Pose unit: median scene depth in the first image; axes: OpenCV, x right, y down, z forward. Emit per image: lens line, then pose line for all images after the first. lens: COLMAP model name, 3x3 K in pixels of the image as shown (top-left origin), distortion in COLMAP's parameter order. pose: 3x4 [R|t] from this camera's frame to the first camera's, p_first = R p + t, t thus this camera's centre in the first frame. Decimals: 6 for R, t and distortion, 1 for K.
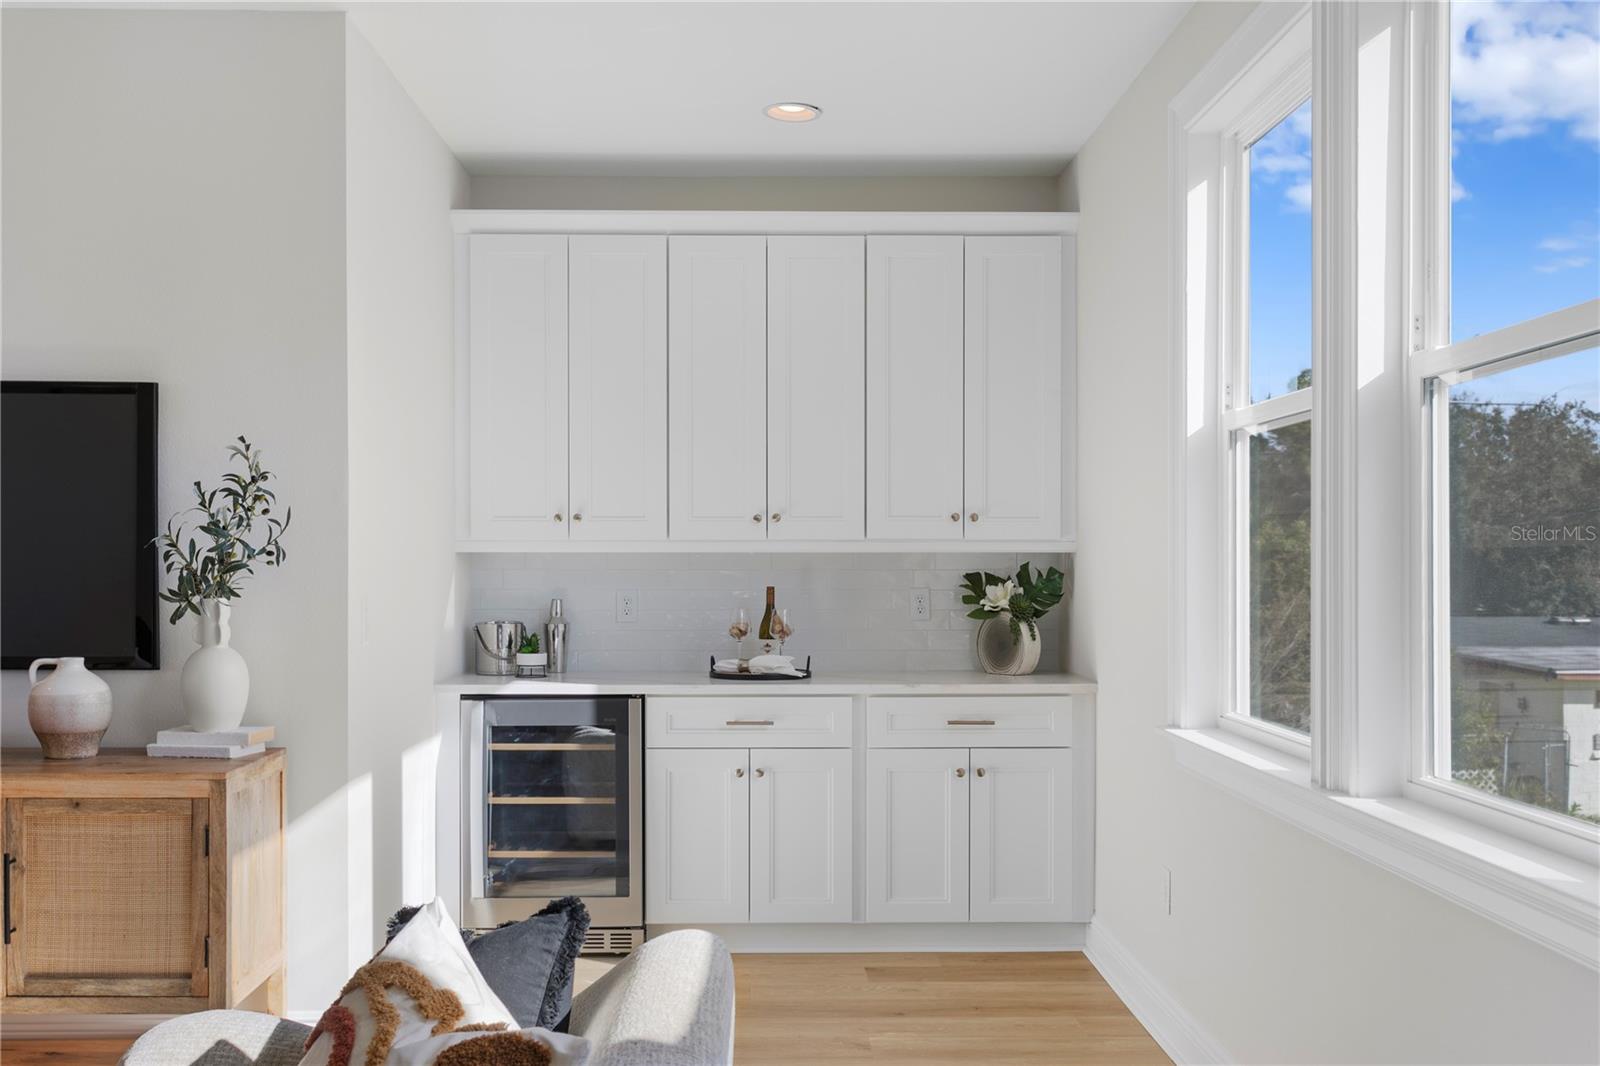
lens RADIAL K [[1624.0, 0, 798.7], [0, 1624.0, 538.4], [0, 0, 1]] dist [0.023071, 0.000000]
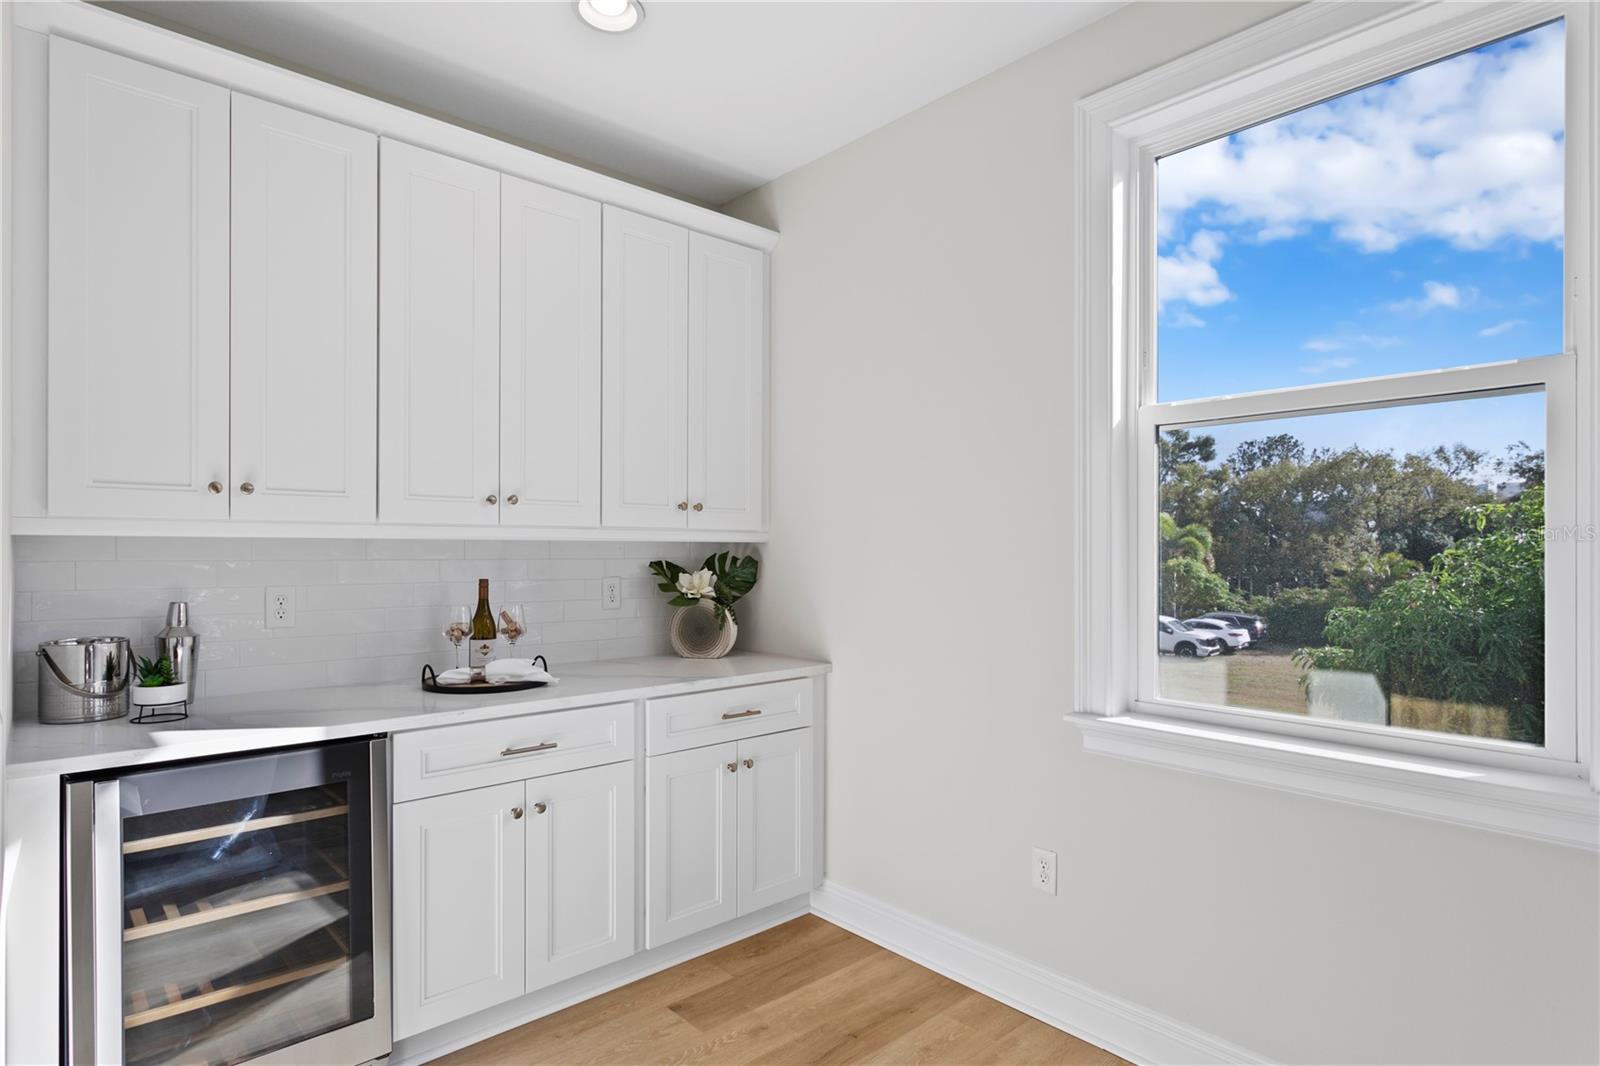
lens RADIAL K [[883.8, 0, 839.0], [0, 883.8, 541.6], [0, 0, 1]] dist [-0.001483, -0.000169]
pose [[0.755081, 0.008121, 0.655581, -0.189510], [-0.011245, 0.999937, 0.000565, 0.007222], [-0.655535, -0.007798, 0.755124, 0.525890]]
